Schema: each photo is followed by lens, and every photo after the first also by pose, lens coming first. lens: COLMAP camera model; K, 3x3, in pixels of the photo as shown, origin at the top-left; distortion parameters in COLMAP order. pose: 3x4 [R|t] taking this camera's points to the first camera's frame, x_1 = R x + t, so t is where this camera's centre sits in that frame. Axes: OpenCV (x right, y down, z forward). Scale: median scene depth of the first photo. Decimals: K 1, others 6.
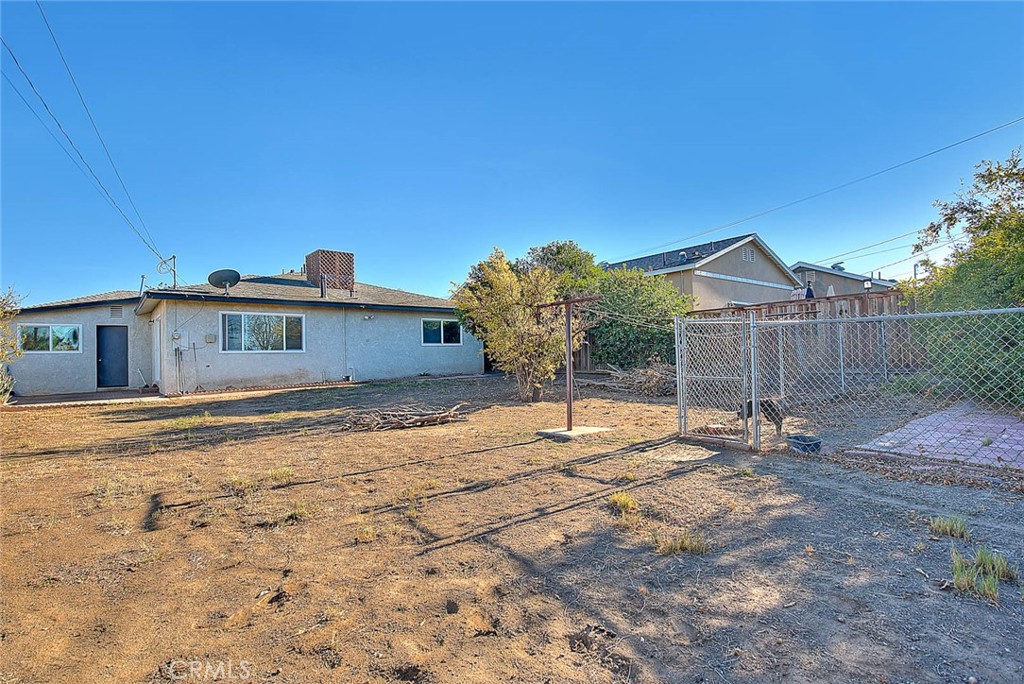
lens RADIAL K [[530.3, 0, 510.3], [0, 530.3, 342.4], [0, 0, 1]] dist [0.000612, 0.000150]
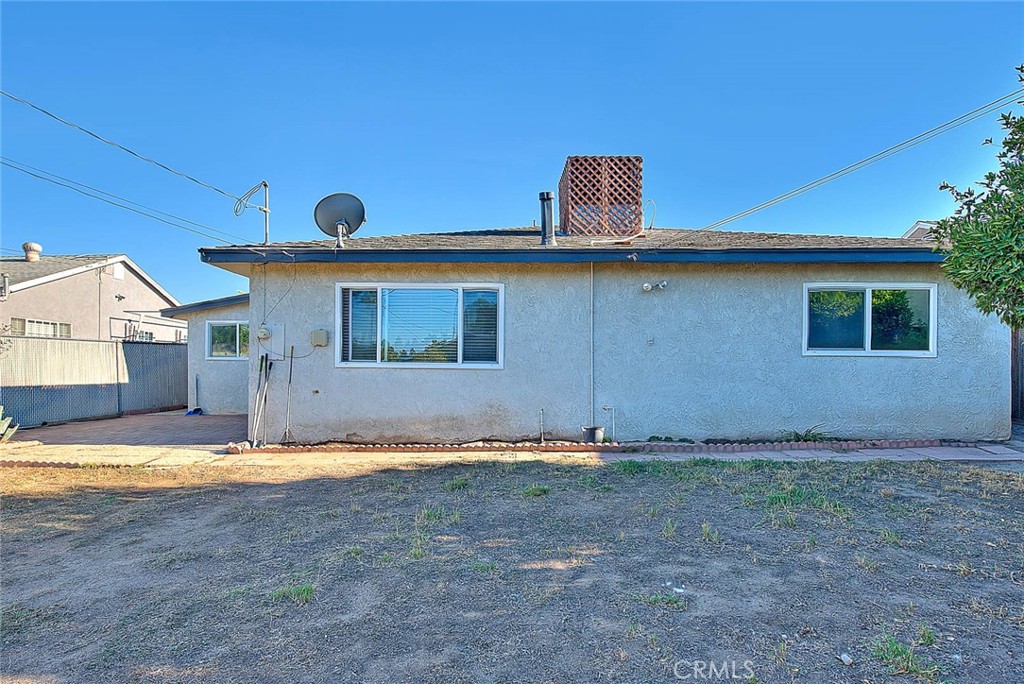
lens RADIAL K [[530.3, 0, 508.6], [0, 530.3, 346.3], [0, 0, 1]] dist [0.000612, 0.000150]
pose [[0.753379, 0.006637, -0.657553, -0.088051], [-0.004122, 0.999977, 0.005371, -0.002201], [0.657574, -0.001336, 0.753389, 0.666228]]
